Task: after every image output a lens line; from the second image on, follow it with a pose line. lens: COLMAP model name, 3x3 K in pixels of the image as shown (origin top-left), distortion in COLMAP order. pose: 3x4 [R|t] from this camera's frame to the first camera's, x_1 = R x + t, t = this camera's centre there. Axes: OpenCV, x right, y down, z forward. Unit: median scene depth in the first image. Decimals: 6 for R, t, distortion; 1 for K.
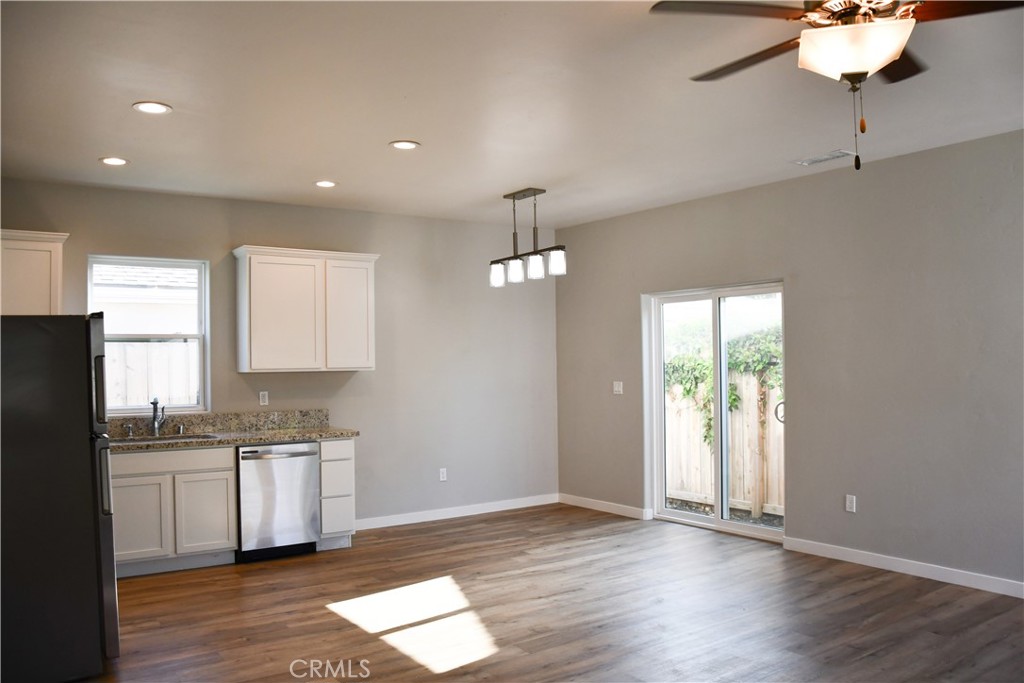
lens RADIAL K [[801.7, 0, 514.4], [0, 801.7, 344.5], [0, 0, 1]] dist [-0.159096, 0.119254]
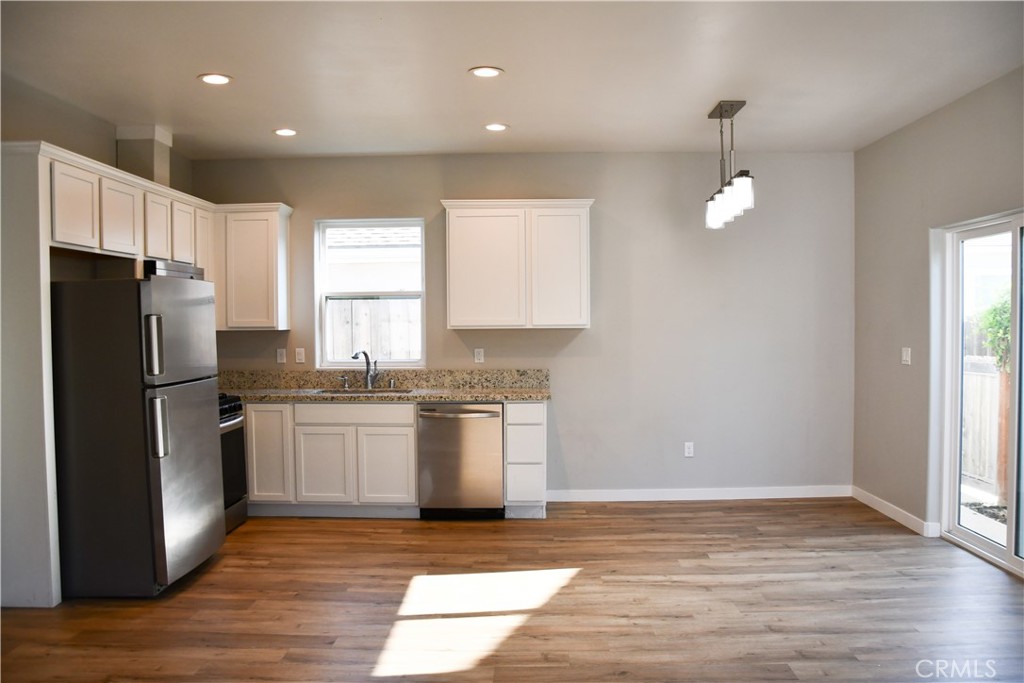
lens RADIAL K [[801.7, 0, 514.4], [0, 801.7, 344.5], [0, 0, 1]] dist [-0.159096, 0.119254]
pose [[0.804034, 0.025348, -0.594043, 0.345227], [0.009194, 0.998441, 0.055047, 0.000099], [0.594513, -0.049722, 0.802547, 0.259085]]
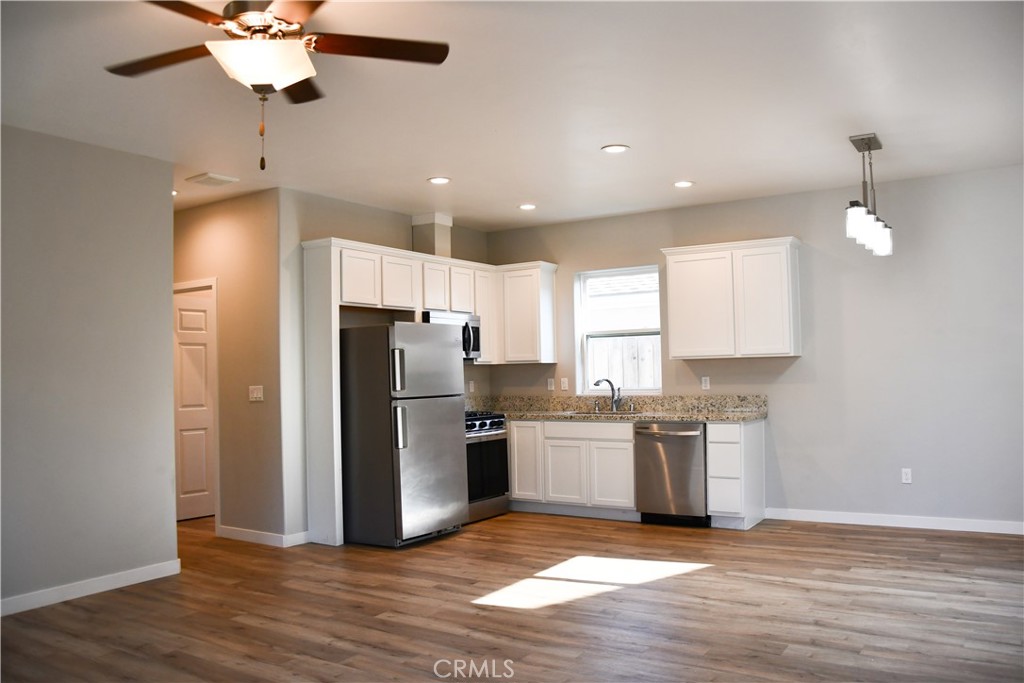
lens RADIAL K [[801.7, 0, 514.4], [0, 801.7, 344.5], [0, 0, 1]] dist [-0.159096, 0.119254]
pose [[0.371441, -0.026662, -0.928074, 0.687629], [0.035609, 0.999261, -0.014455, 0.023391], [0.927773, -0.027679, 0.372116, 0.386016]]
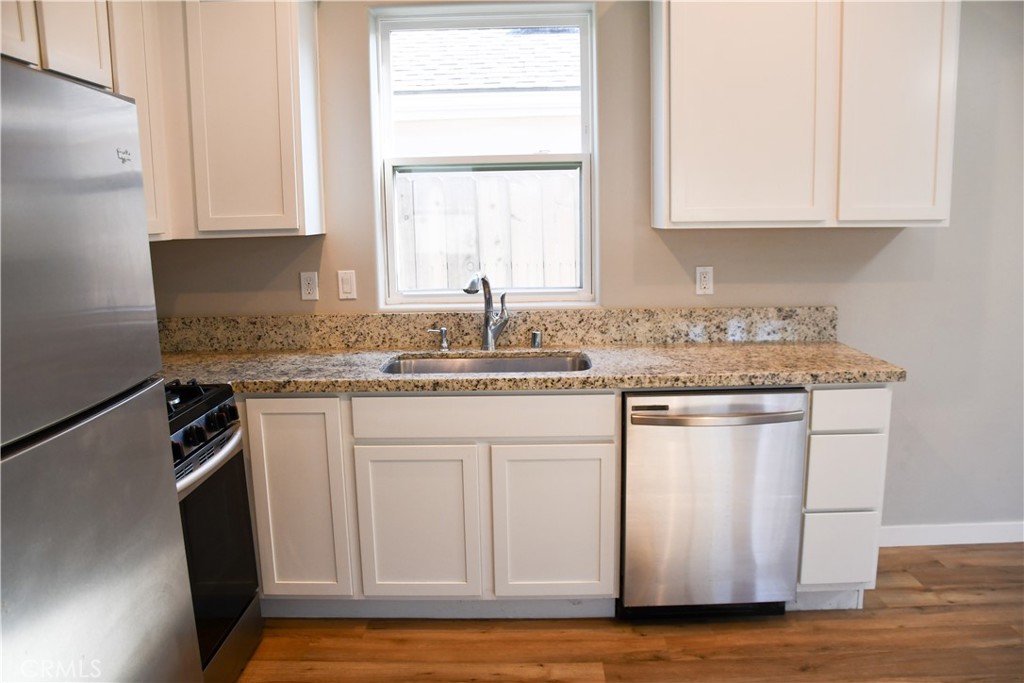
lens RADIAL K [[801.7, 0, 514.4], [0, 801.7, 344.5], [0, 0, 1]] dist [-0.159096, 0.119254]
pose [[0.809584, 0.093289, -0.579543, -0.135614], [0.020401, 0.982223, 0.186608, 0.013298], [0.586649, -0.162898, 0.793289, 0.591687]]
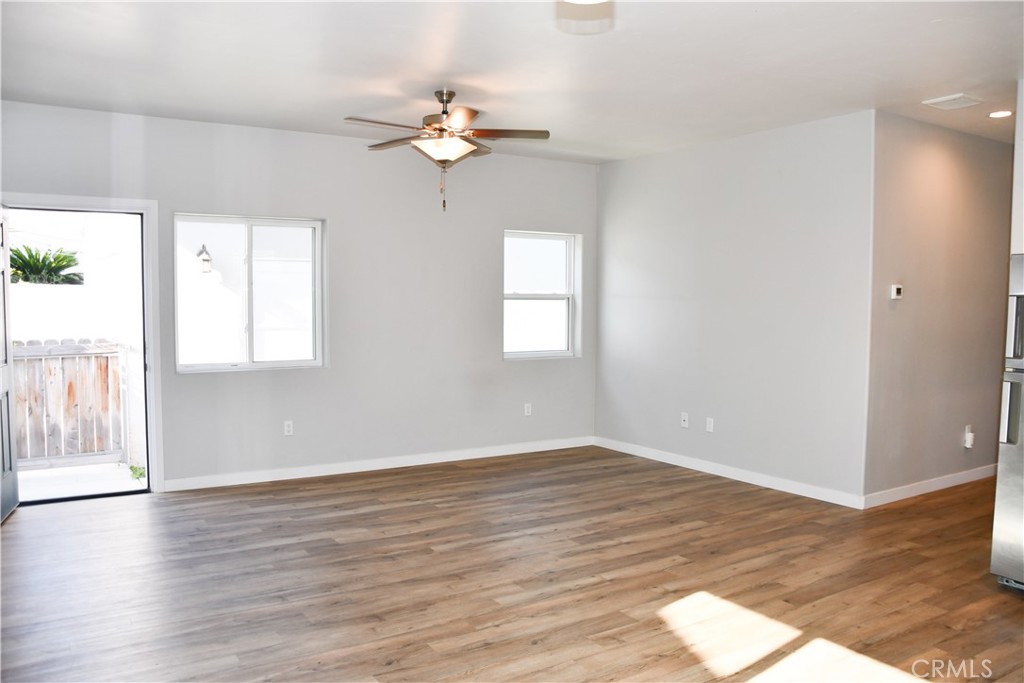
lens RADIAL K [[801.7, 0, 514.4], [0, 801.7, 344.5], [0, 0, 1]] dist [-0.159096, 0.119254]
pose [[-0.998823, 0.004004, 0.048340, 0.067104], [0.005839, 0.999265, 0.037883, 0.023479], [-0.048153, 0.038121, -0.998112, 1.319947]]
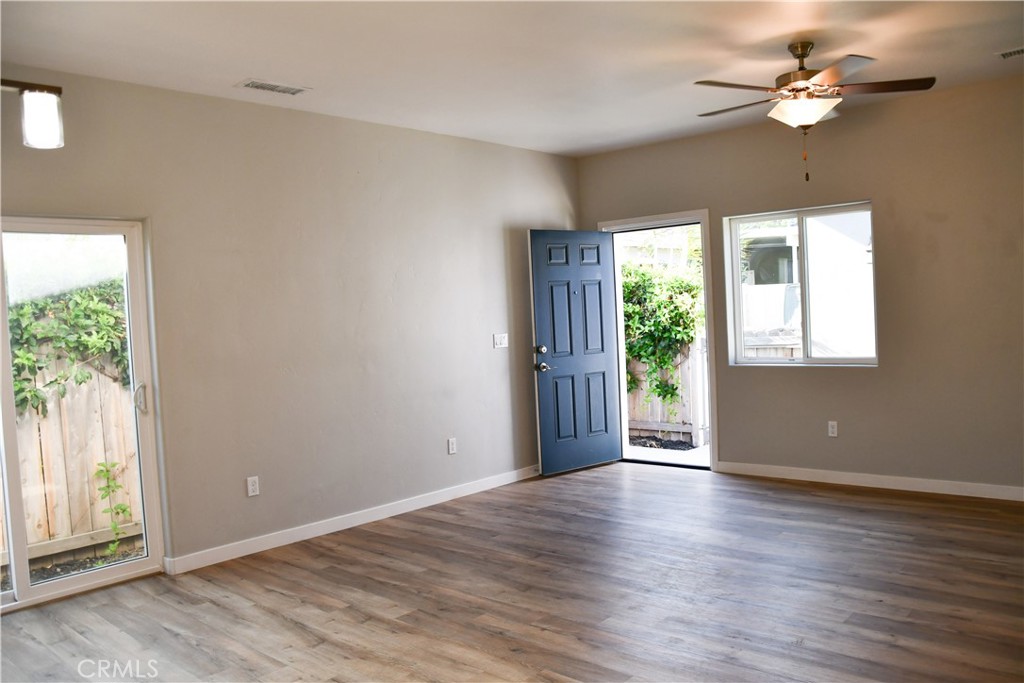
lens RADIAL K [[801.7, 0, 514.4], [0, 801.7, 344.5], [0, 0, 1]] dist [-0.159096, 0.119254]
pose [[-0.221632, -0.017212, 0.974978, -0.472387], [0.031715, 0.999188, 0.024849, 0.030854], [-0.974614, 0.036429, -0.220906, 0.863150]]
